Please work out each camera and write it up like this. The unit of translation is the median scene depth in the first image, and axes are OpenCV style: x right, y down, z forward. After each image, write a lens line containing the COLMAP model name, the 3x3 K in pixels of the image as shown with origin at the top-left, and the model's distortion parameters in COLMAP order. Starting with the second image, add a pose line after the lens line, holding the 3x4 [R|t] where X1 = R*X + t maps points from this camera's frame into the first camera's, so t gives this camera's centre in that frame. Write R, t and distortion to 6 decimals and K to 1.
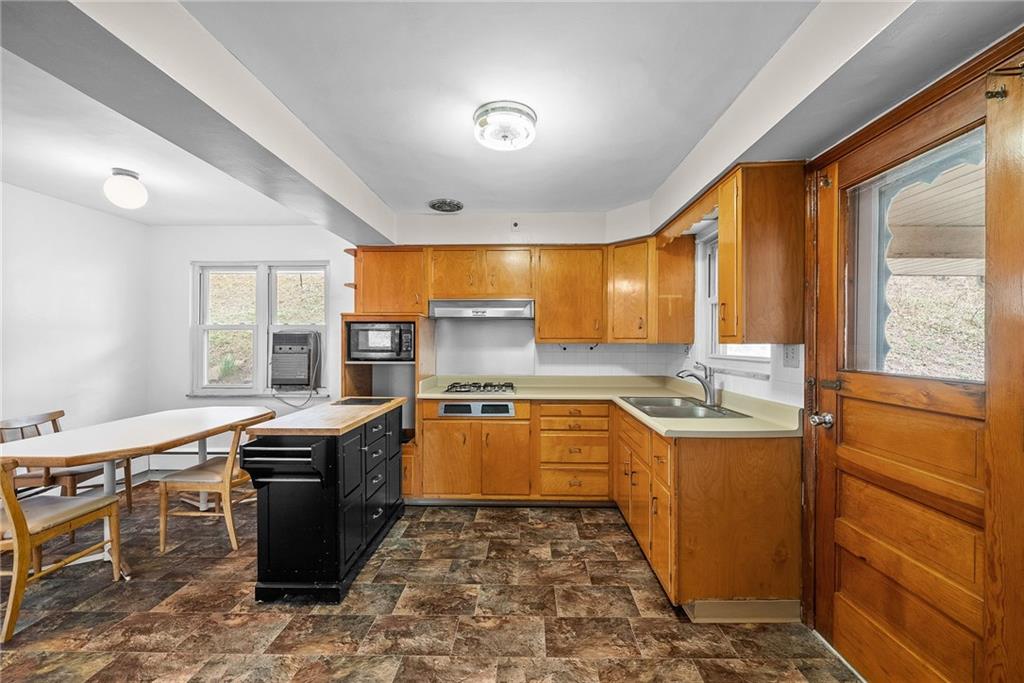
lens RADIAL K [[397.5, 0, 515.2], [0, 397.5, 342.5], [0, 0, 1]] dist [-0.000559, -0.000112]
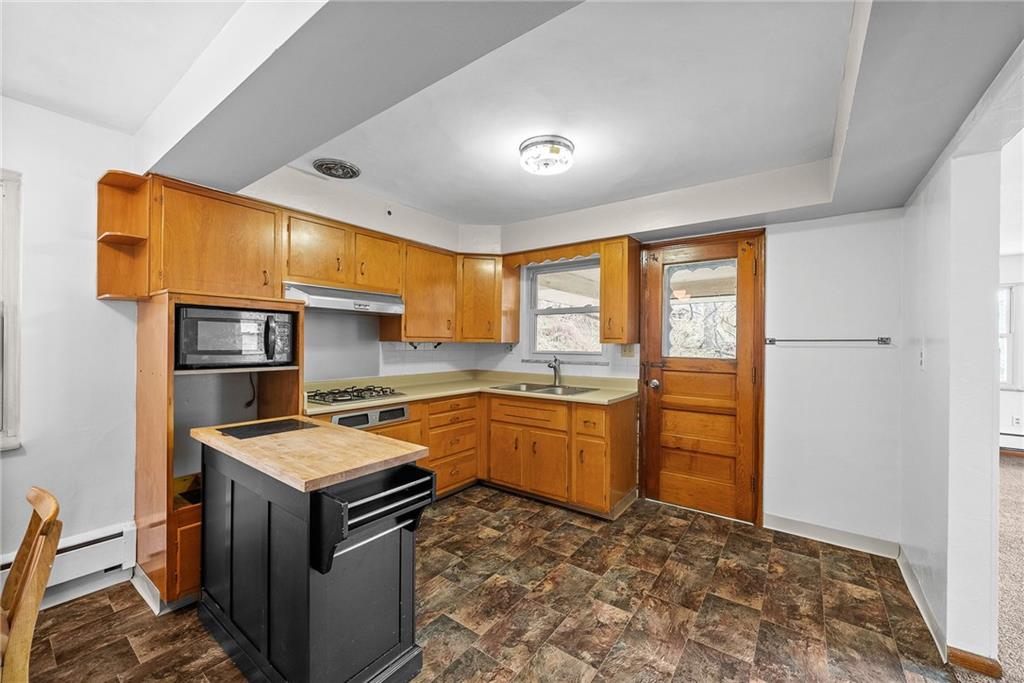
lens RADIAL K [[397.5, 0, 513.1], [0, 397.5, 342.2], [0, 0, 1]] dist [-0.000559, -0.000112]
pose [[0.572055, 0.004376, 0.820203, -0.814131], [-0.006414, 0.999979, -0.000861, 0.002433], [-0.820190, -0.004769, 0.572071, 0.326858]]
